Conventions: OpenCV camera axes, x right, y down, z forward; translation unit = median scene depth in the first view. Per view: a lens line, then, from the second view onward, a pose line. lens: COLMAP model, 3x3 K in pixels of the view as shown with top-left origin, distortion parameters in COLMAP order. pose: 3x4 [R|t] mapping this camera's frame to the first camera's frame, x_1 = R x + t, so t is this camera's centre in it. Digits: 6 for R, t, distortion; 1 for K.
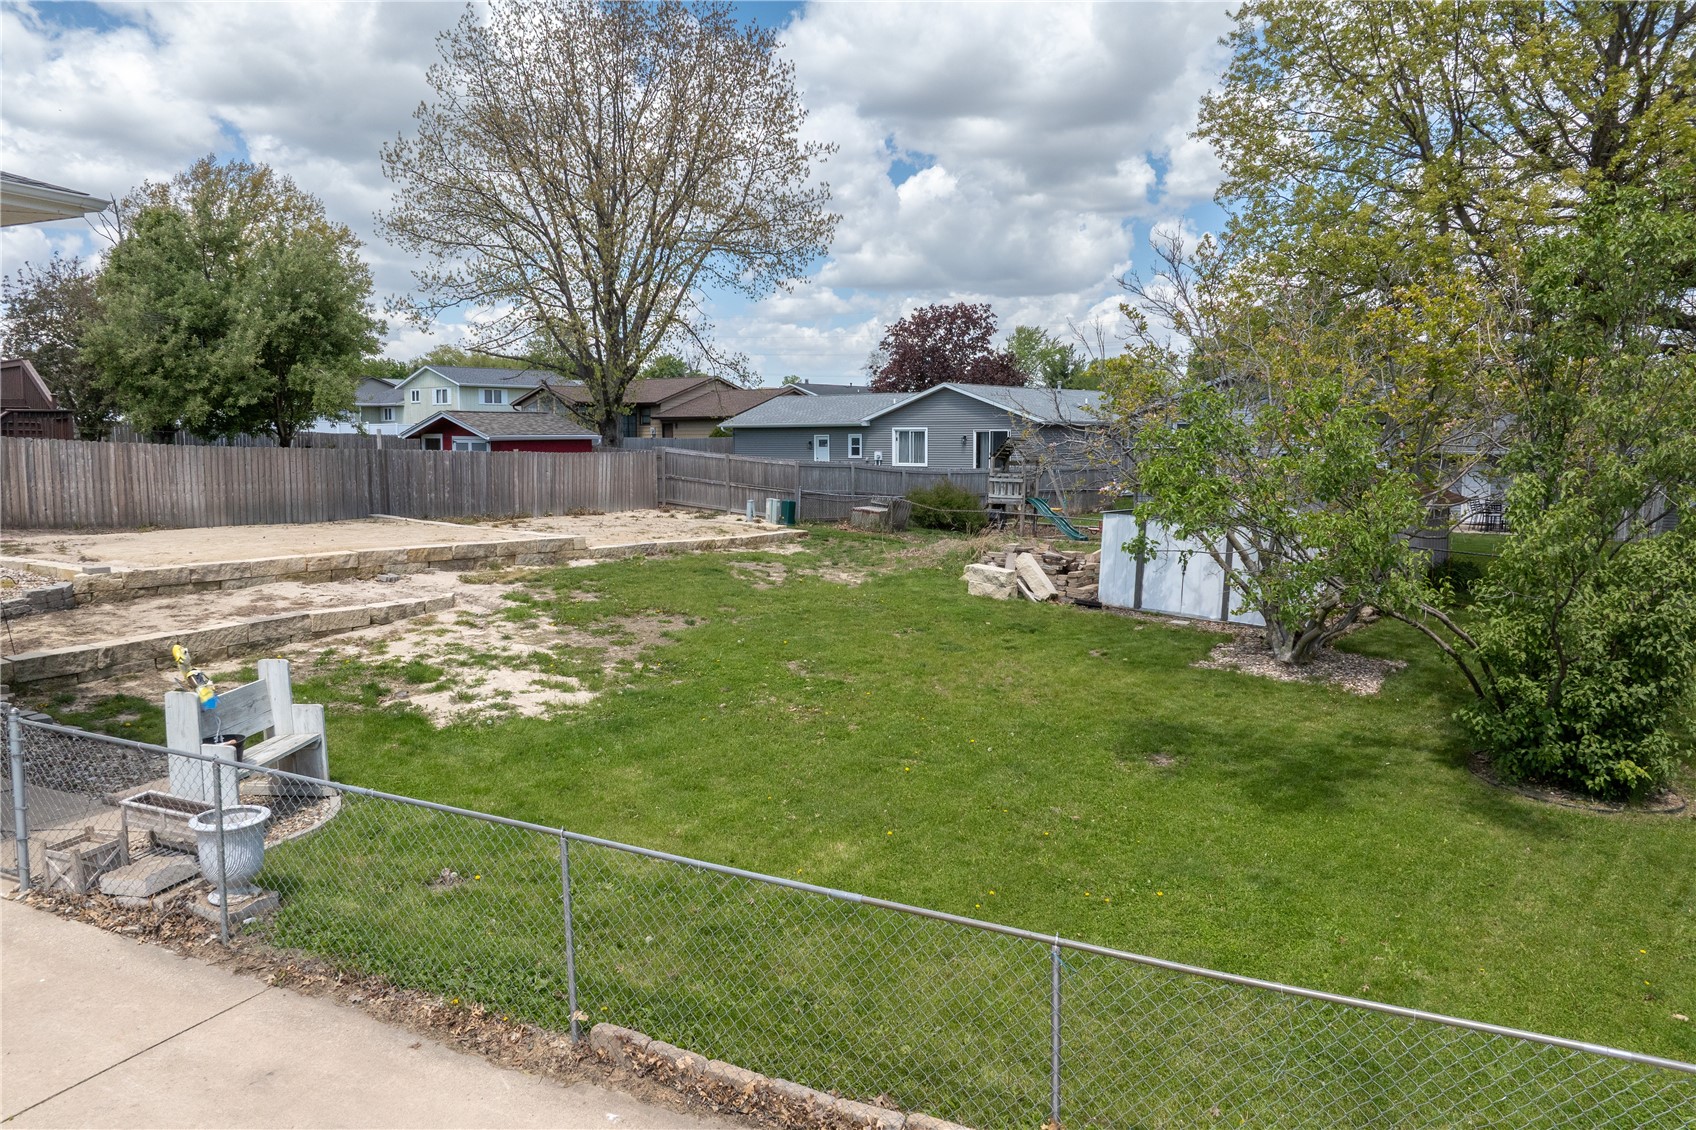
lens RADIAL K [[1206.9, 0, 846.3], [0, 1206.9, 554.2], [0, 0, 1]] dist [-0.052332, 0.030264]
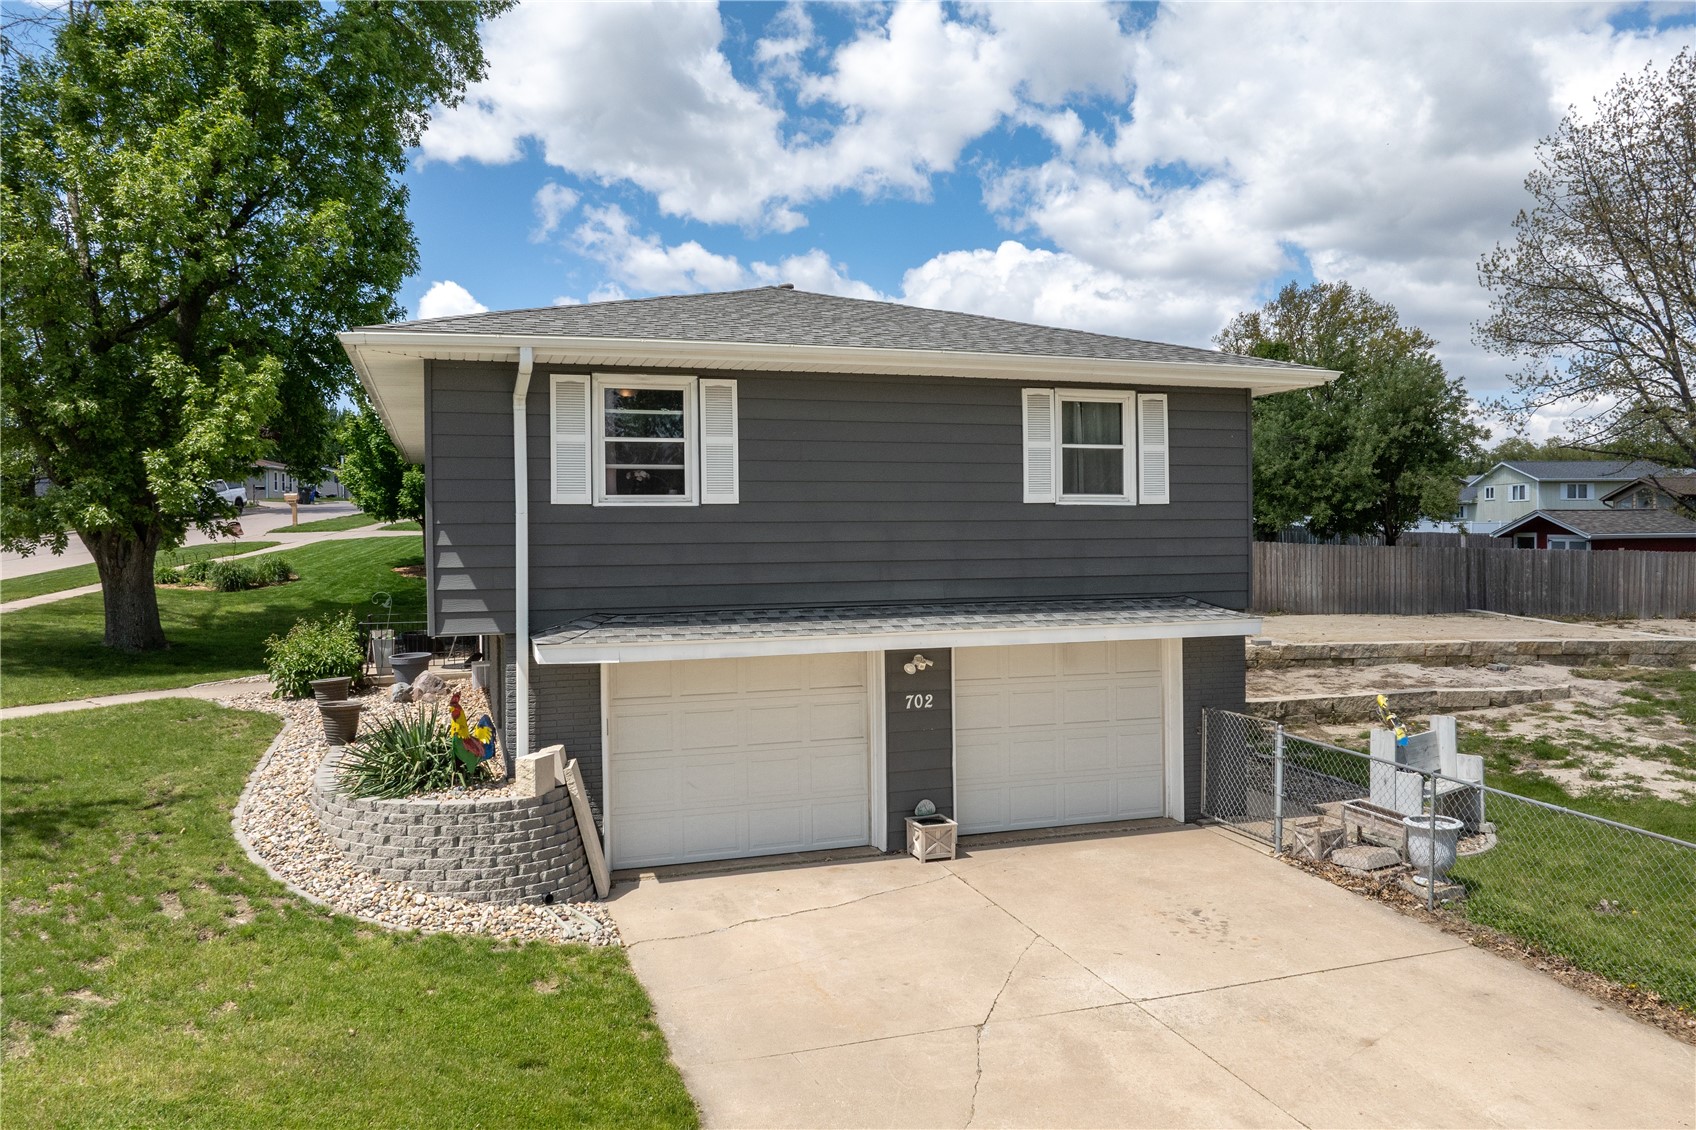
lens RADIAL K [[1206.9, 0, 846.3], [0, 1206.9, 554.2], [0, 0, 1]] dist [-0.052332, 0.030264]
pose [[0.677078, 0.003923, -0.735901, 0.010264], [-0.063402, 0.996579, -0.053021, 0.013188], [0.733175, 0.082557, 0.675010, -0.173757]]
